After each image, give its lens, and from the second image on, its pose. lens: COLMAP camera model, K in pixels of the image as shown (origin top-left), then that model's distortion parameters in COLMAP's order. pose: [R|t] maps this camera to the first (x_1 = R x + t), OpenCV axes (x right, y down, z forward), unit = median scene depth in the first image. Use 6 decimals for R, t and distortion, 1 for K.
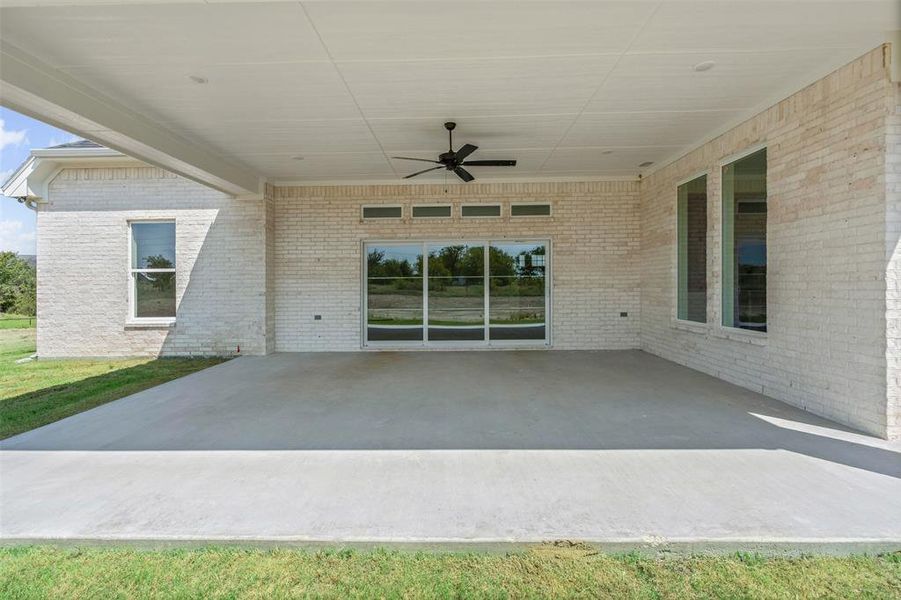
lens RADIAL K [[394.9, 0, 451.3], [0, 394.9, 284.7], [0, 0, 1]] dist [-0.009575, 0.000095]
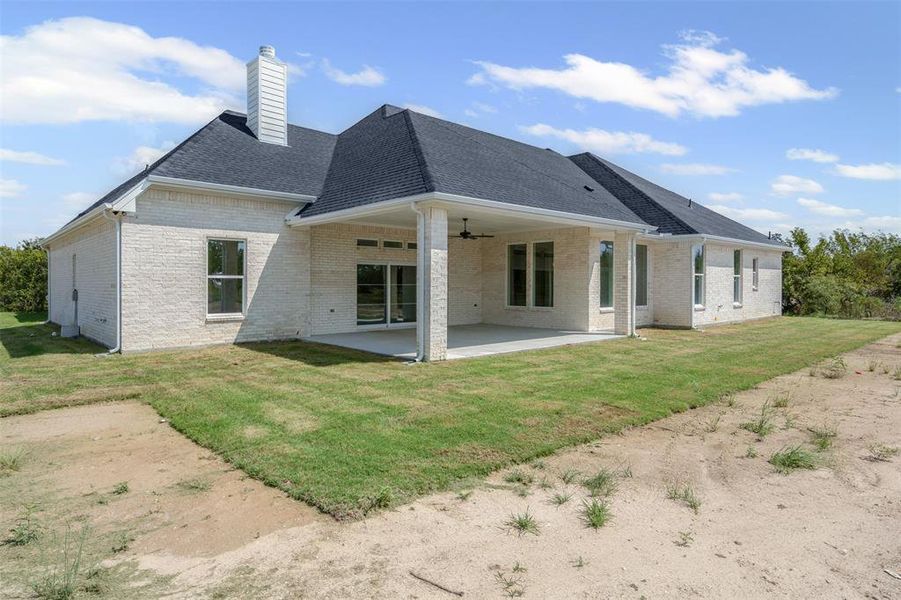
lens RADIAL K [[421.3, 0, 451.3], [0, 421.3, 295.8], [0, 0, 1]] dist [0.002921, 0.000673]
pose [[0.762856, -0.004062, 0.646556, -1.095980], [-0.002862, 0.999949, 0.009659, 0.009989], [-0.646562, -0.009219, 0.762805, -0.541215]]
